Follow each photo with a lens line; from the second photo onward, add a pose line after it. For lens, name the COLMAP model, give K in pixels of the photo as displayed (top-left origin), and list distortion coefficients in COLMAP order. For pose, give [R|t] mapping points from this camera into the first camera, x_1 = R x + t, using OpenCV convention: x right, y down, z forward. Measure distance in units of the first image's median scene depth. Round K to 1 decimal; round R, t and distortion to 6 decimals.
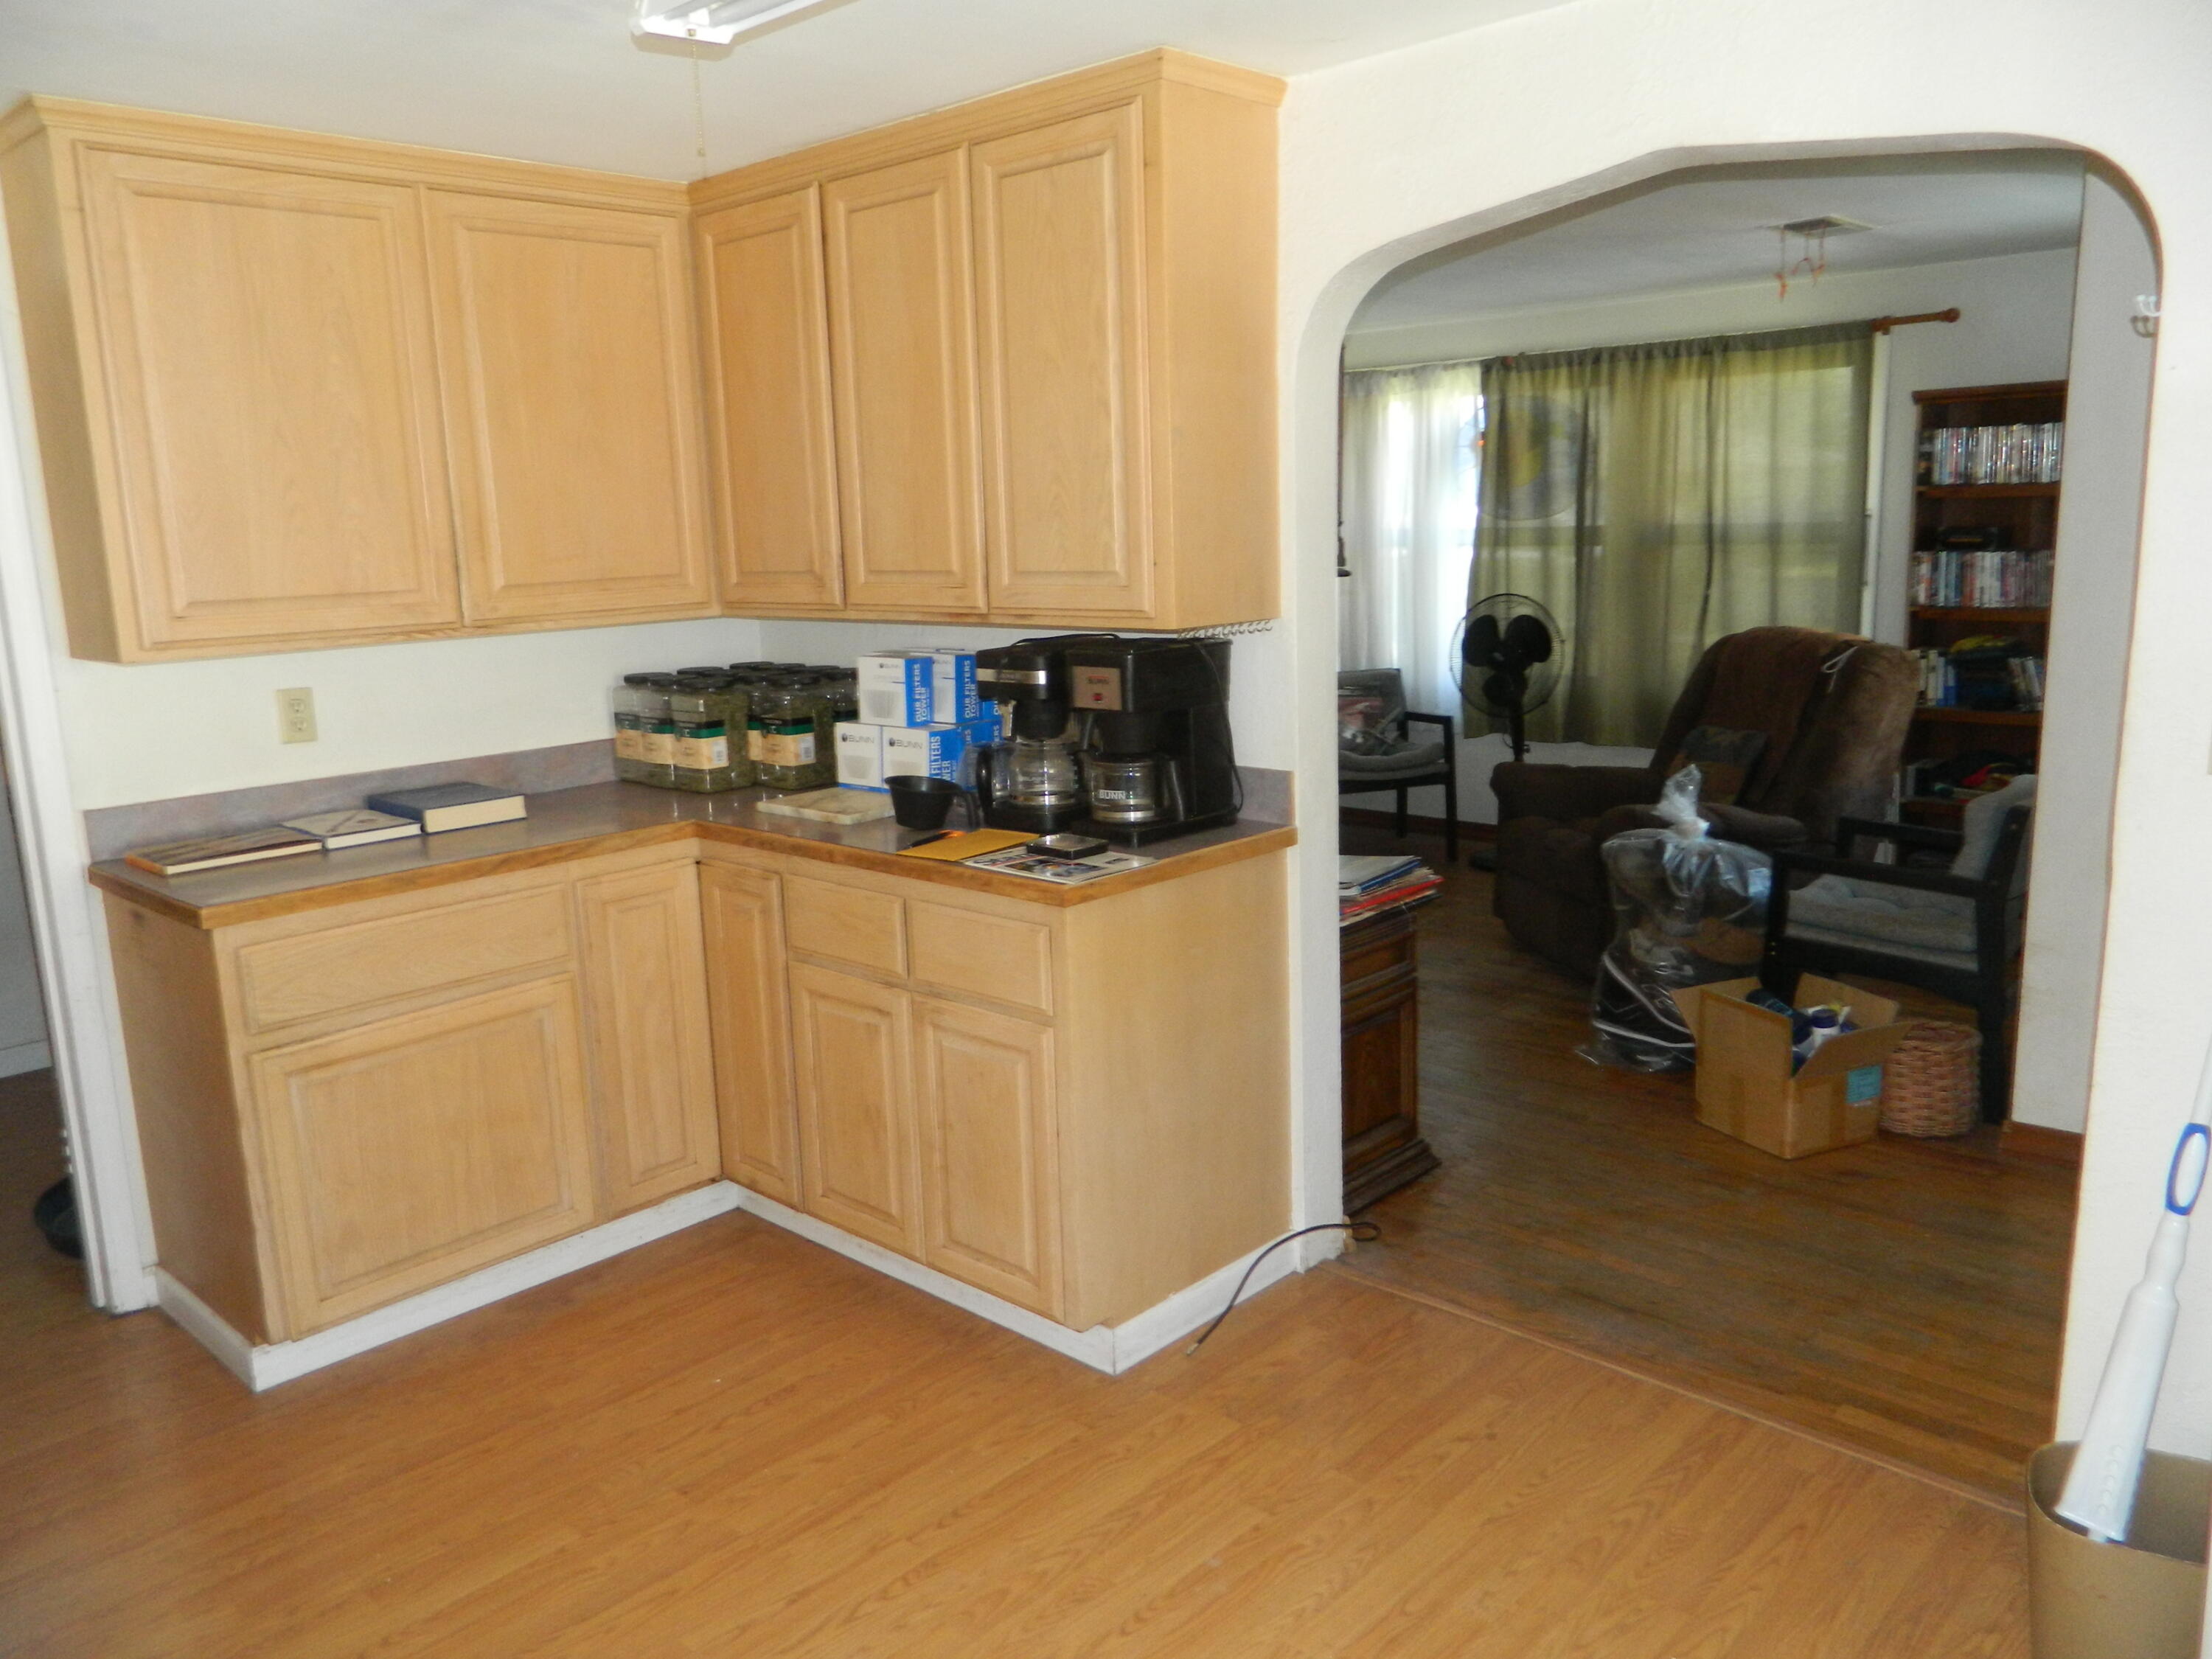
lens RADIAL K [[1652.9, 0, 1106.0], [0, 1652.9, 829.5], [0, 0, 1]] dist [0.003969, 0.004831]
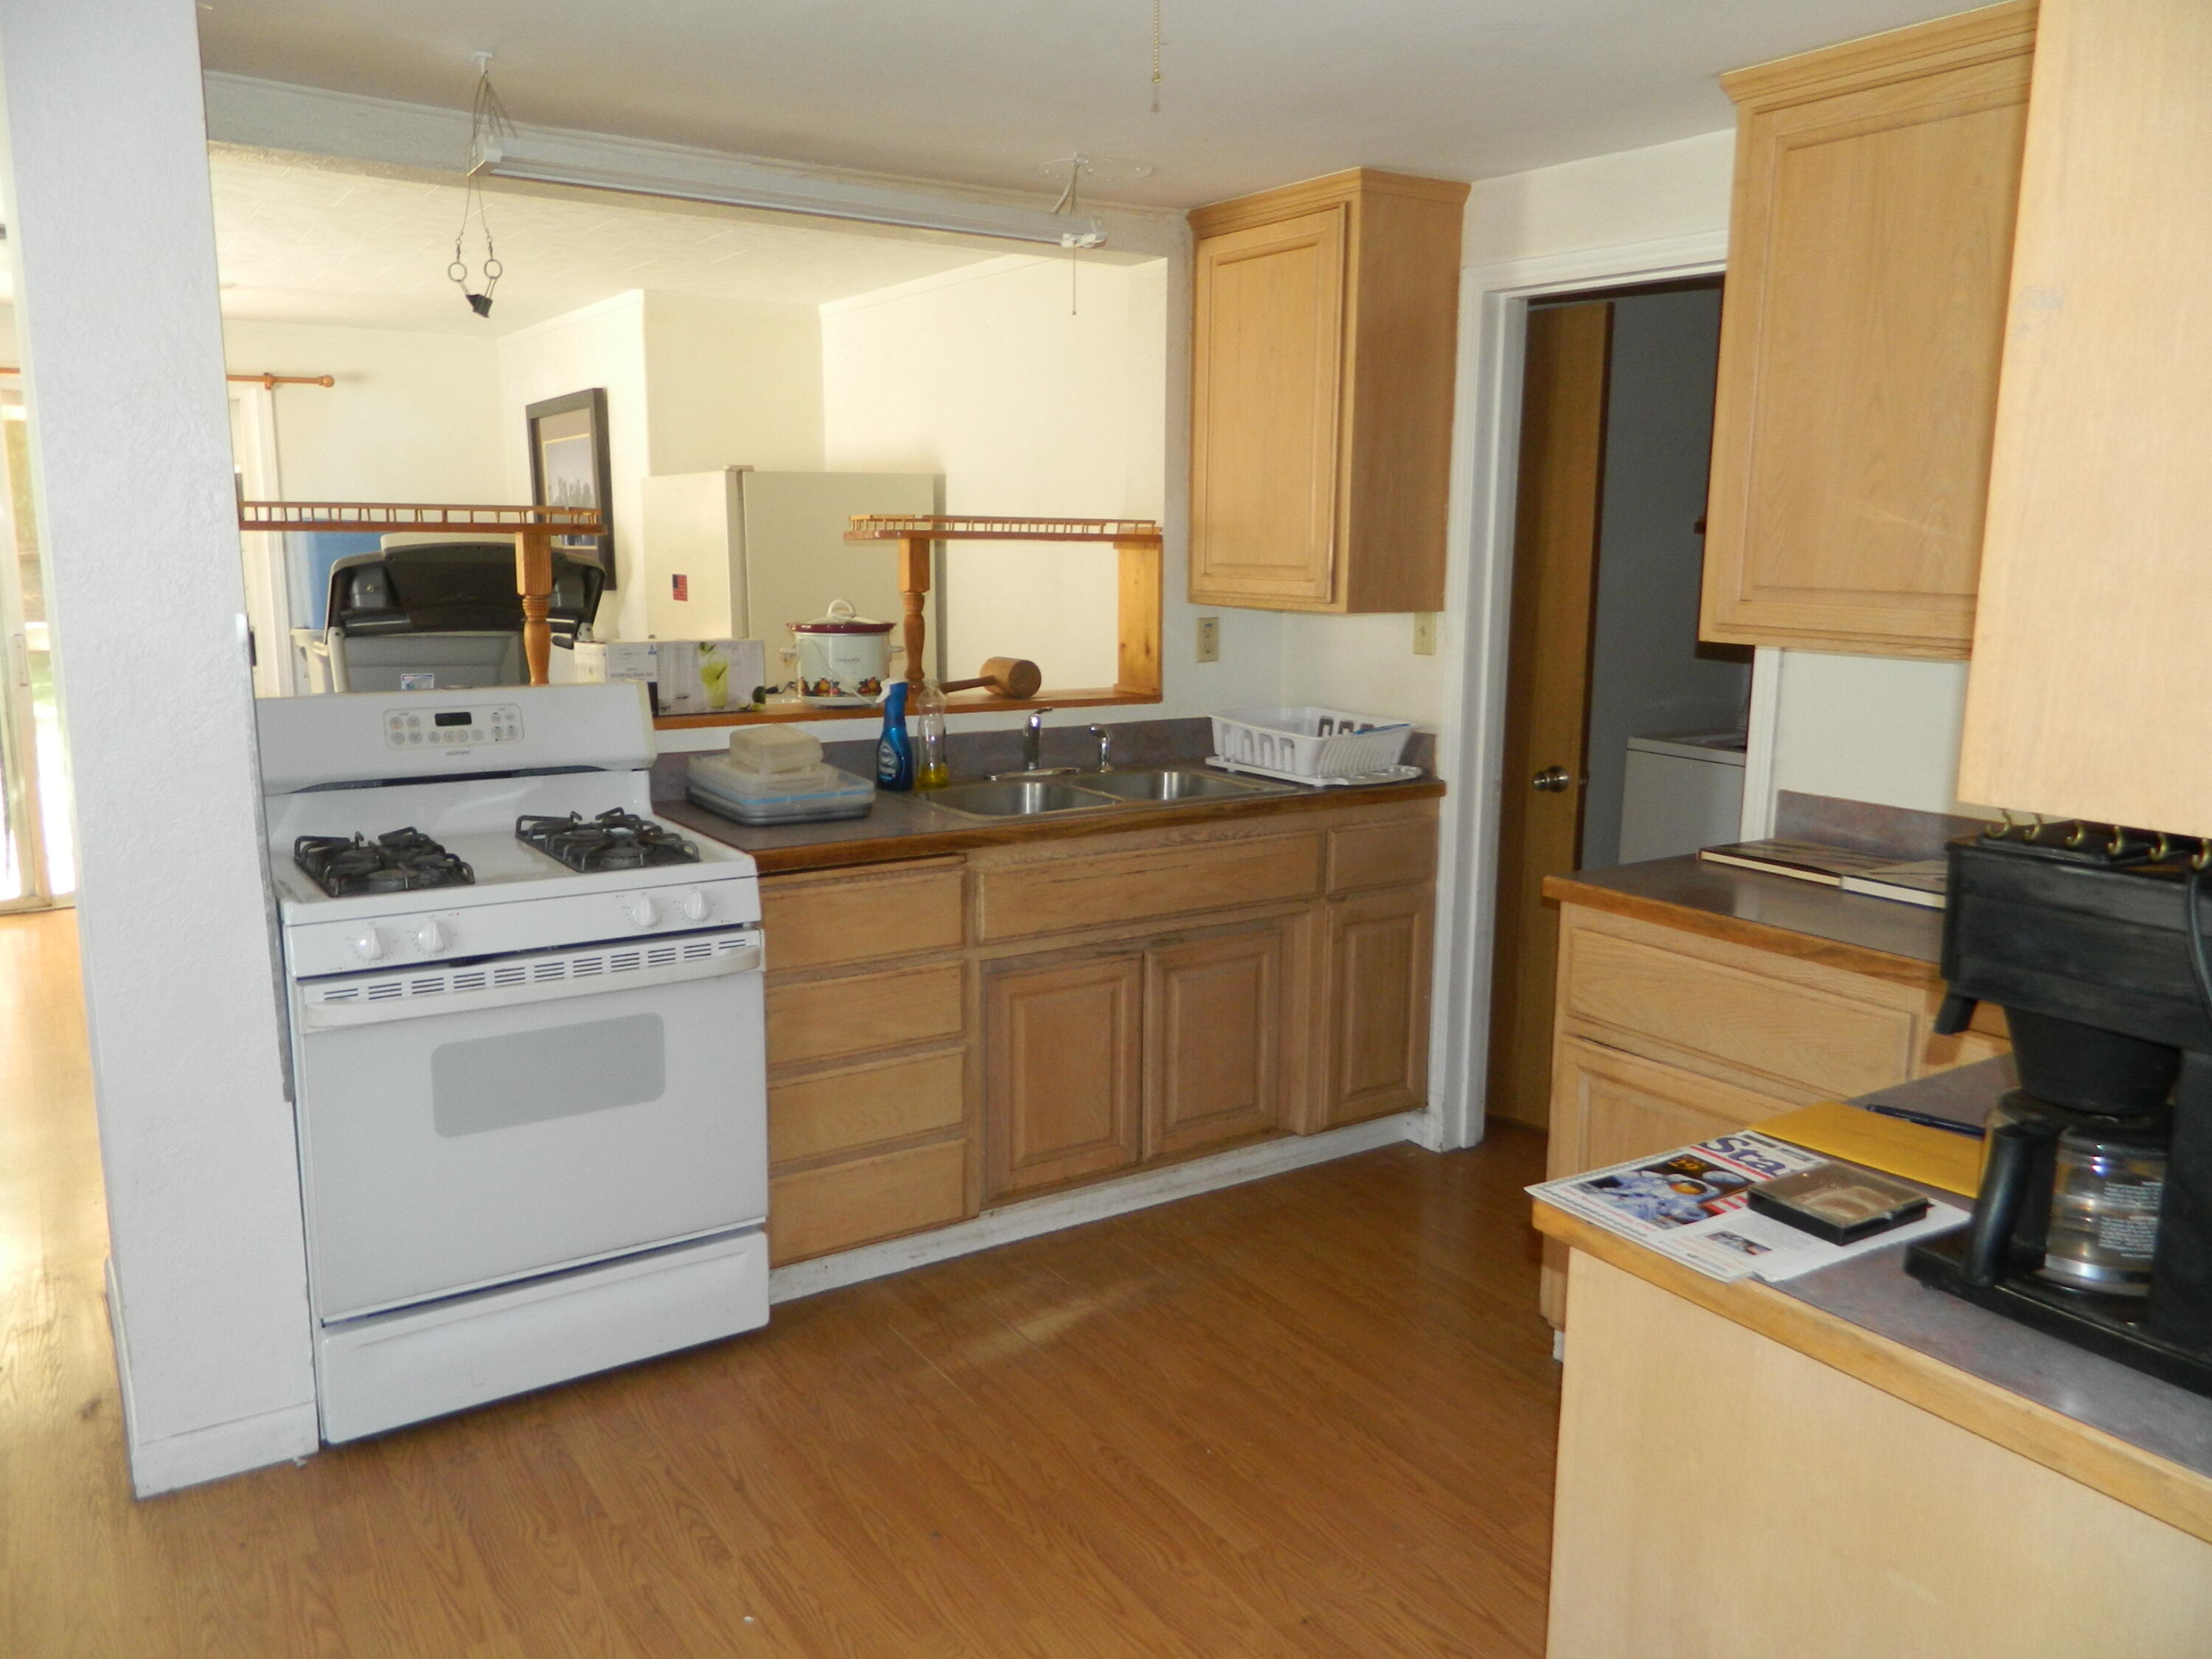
lens RADIAL K [[1652.9, 0, 1106.0], [0, 1652.9, 829.5], [0, 0, 1]] dist [0.003969, 0.004831]
pose [[-0.235805, 0.202455, -0.950478, 0.439018], [-0.185923, 0.950593, 0.248606, -0.165089], [0.953849, 0.235338, -0.186514, 0.827673]]
